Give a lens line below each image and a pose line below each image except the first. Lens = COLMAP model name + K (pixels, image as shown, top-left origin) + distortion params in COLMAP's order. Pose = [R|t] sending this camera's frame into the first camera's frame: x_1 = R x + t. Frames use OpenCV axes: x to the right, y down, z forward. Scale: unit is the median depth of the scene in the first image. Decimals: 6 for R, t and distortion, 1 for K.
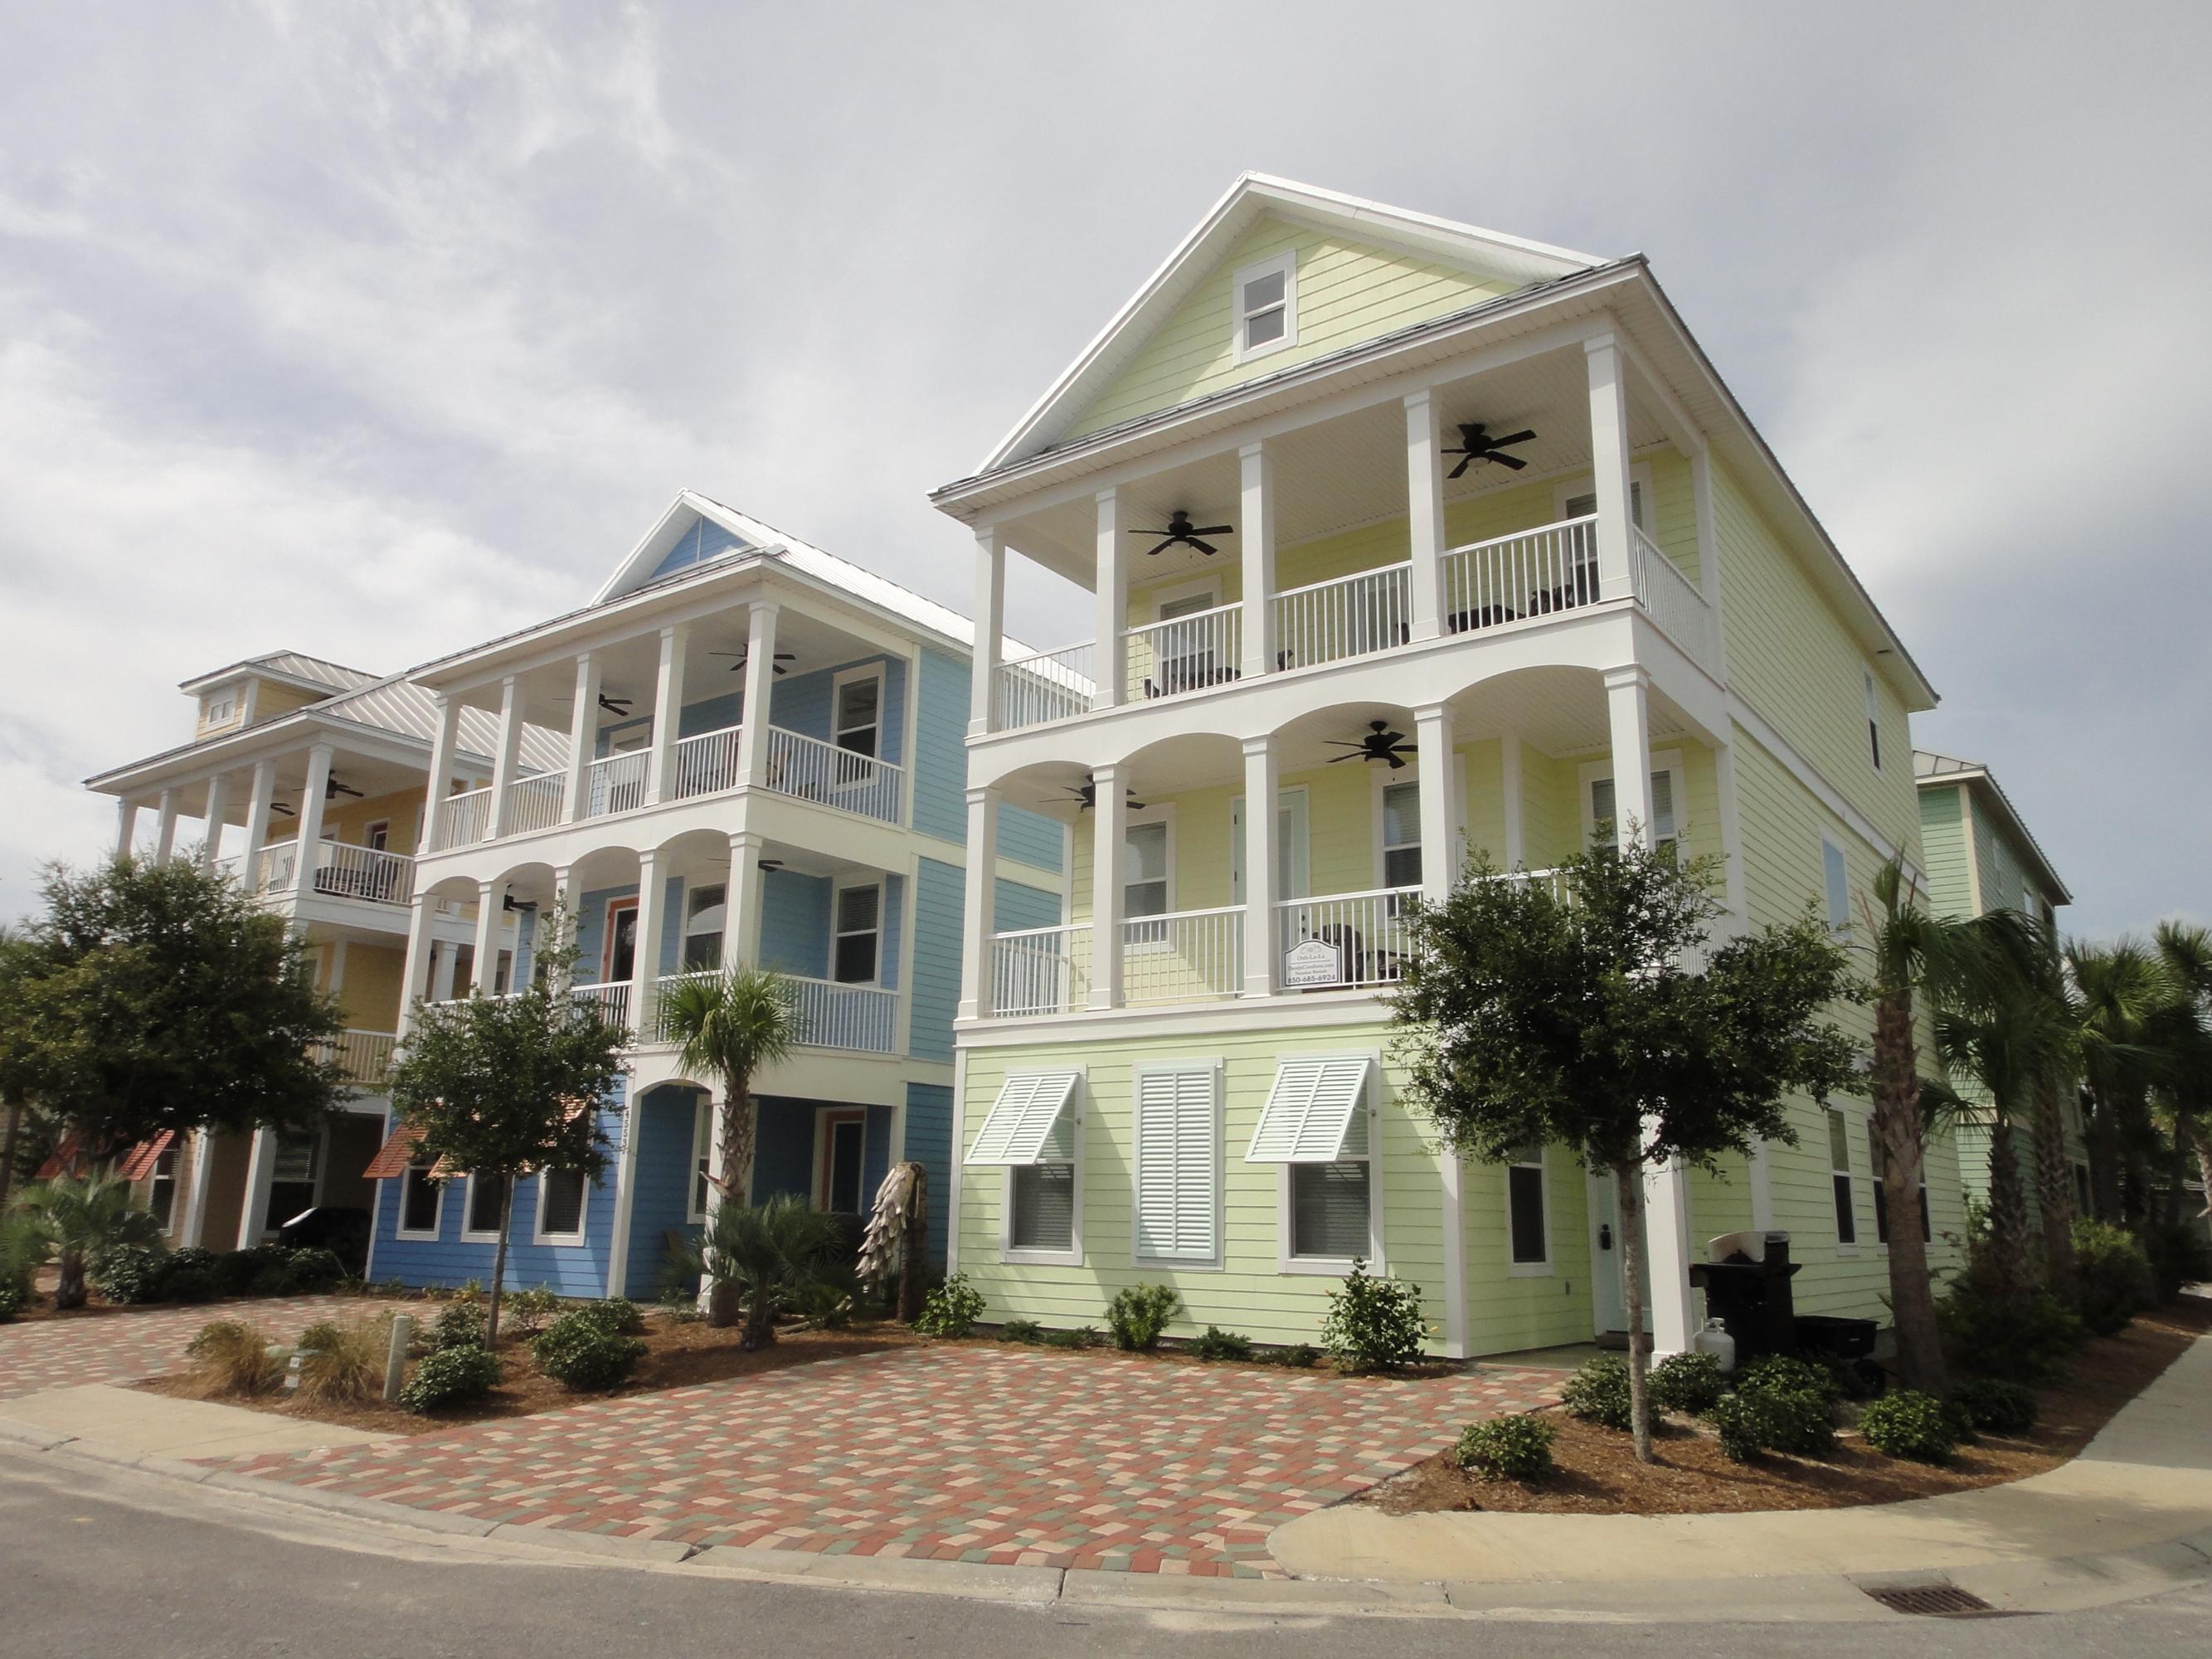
lens RADIAL K [[1567.5, 0, 1112.2], [0, 1567.5, 832.2], [0, 0, 1]] dist [0.006066, -0.002842]
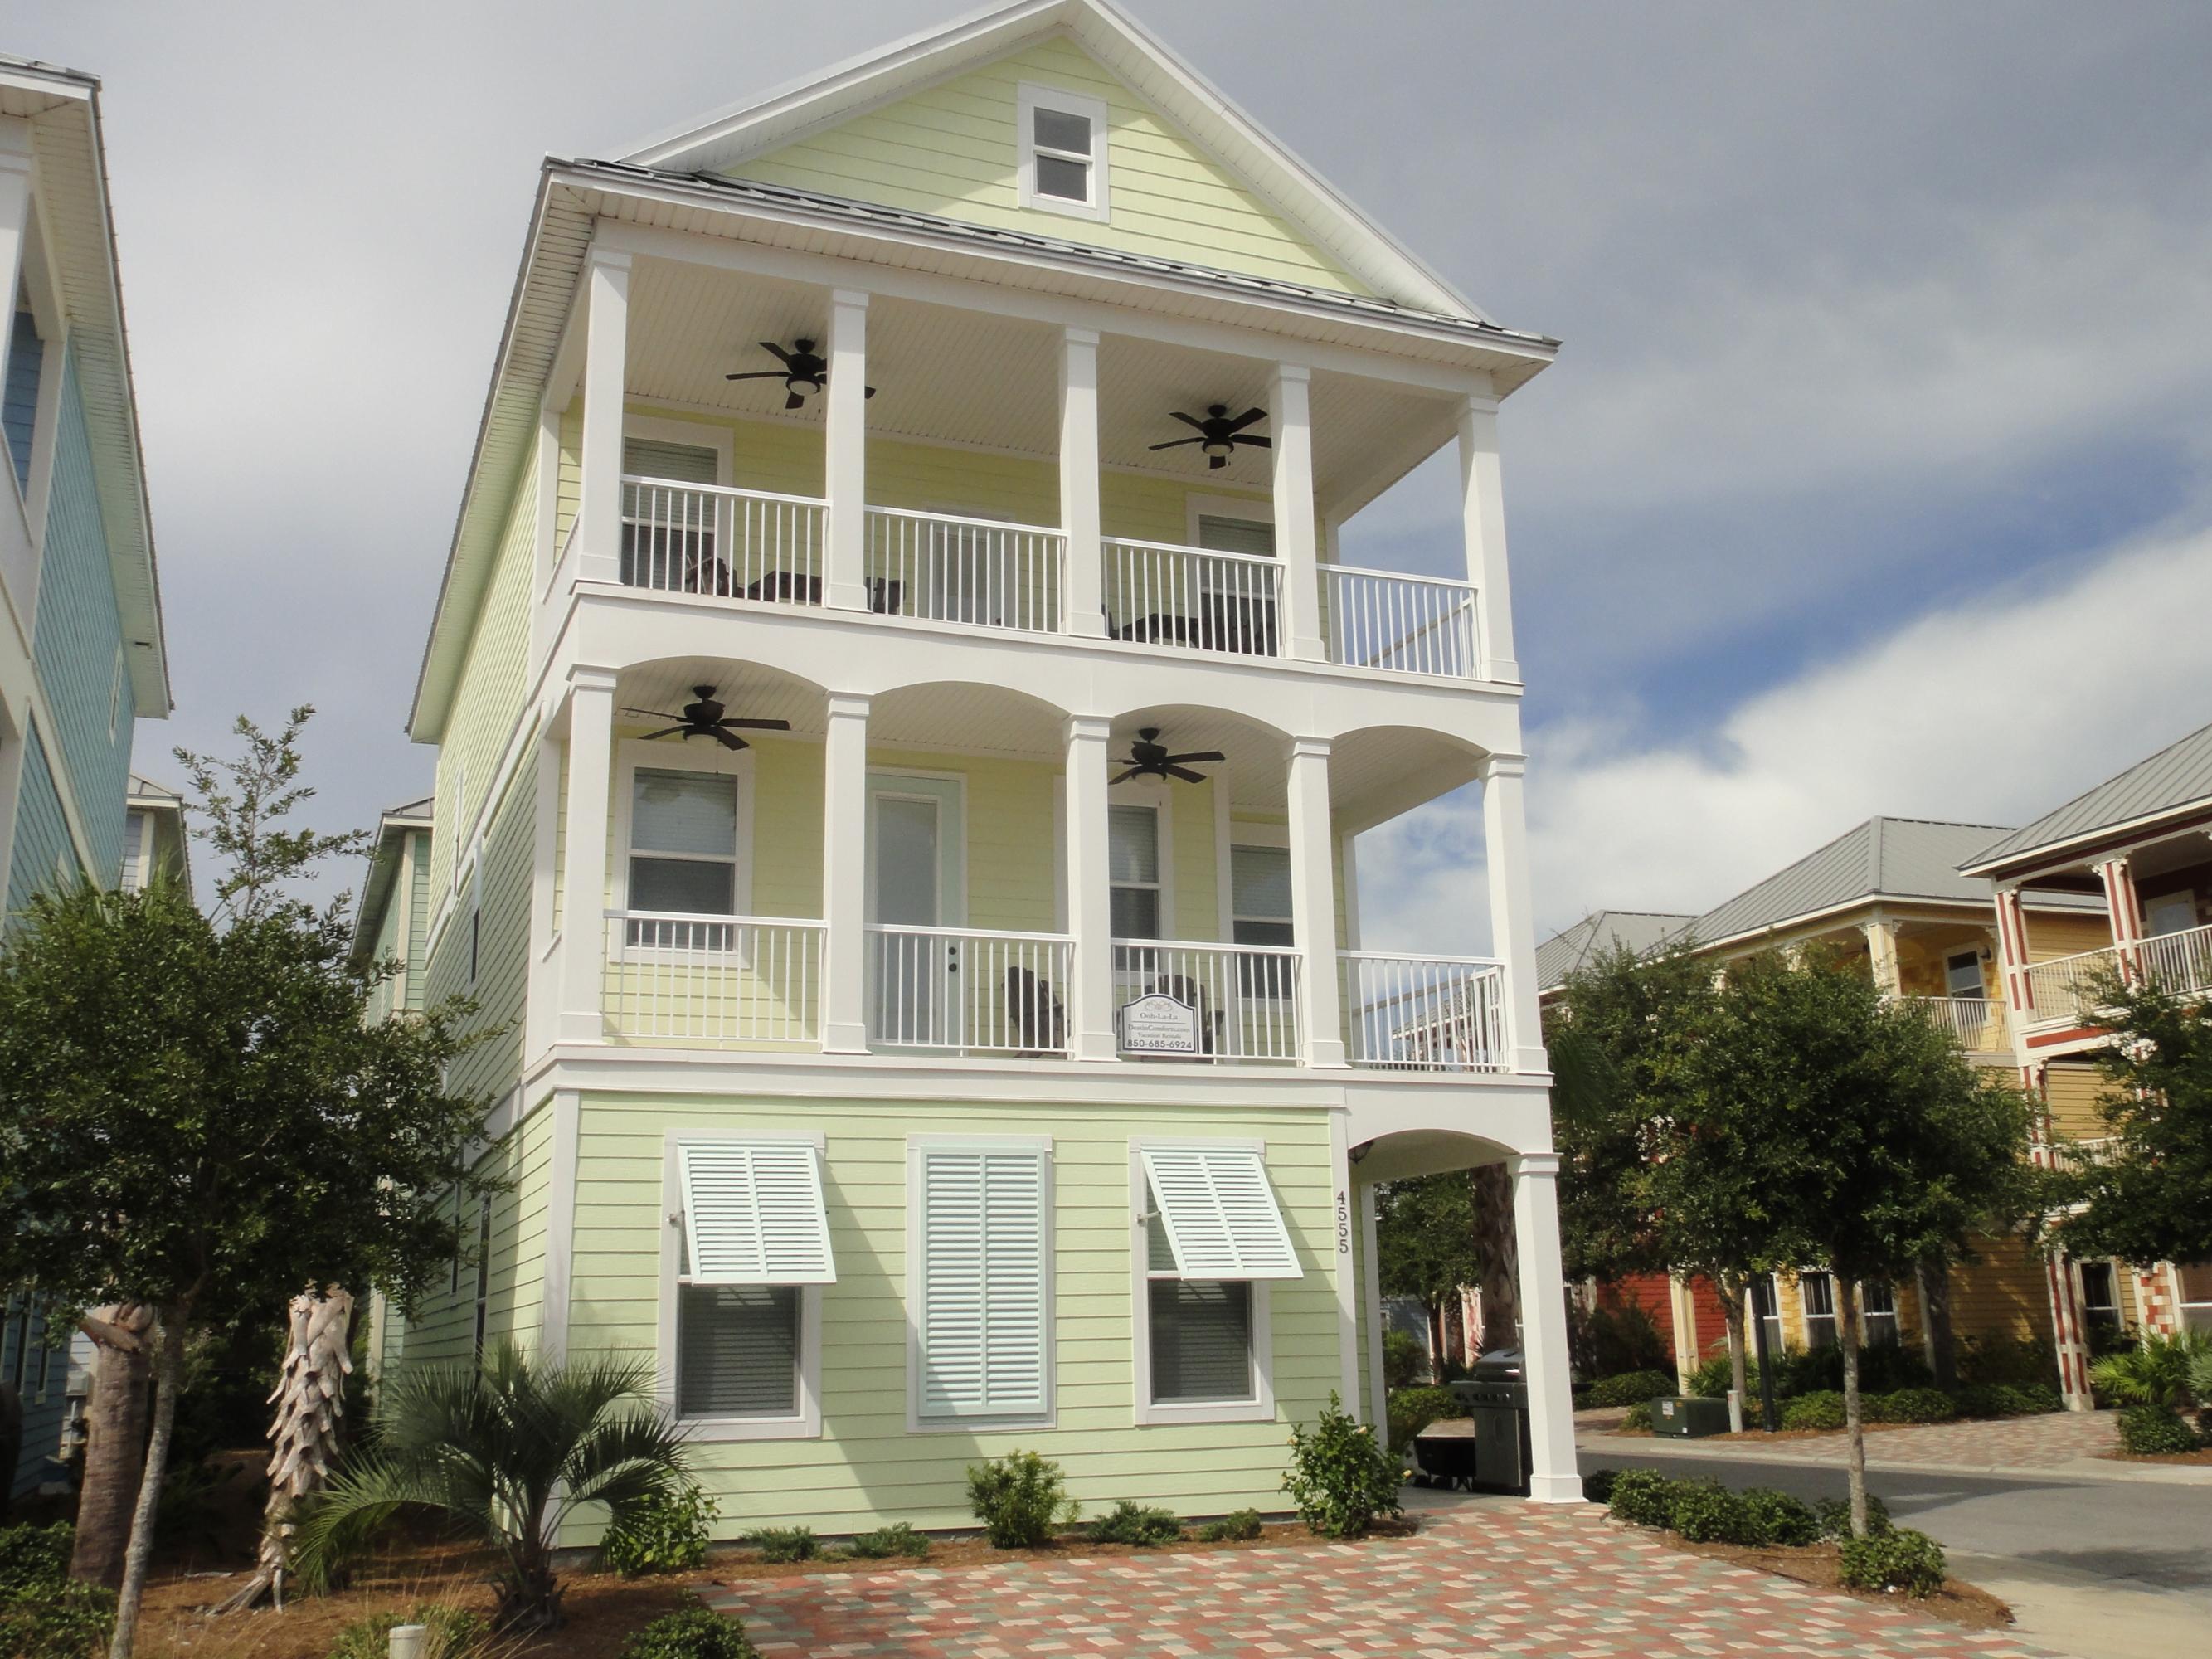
lens RADIAL K [[1974.0, 0, 1102.9], [0, 1974.0, 860.1], [0, 0, 1]] dist [0.017513, 0.003552]
pose [[0.552800, 0.171936, 0.815384, -0.696565], [-0.169498, 0.981228, -0.091994, 0.097617], [-0.815894, -0.087351, 0.571565, 0.463549]]
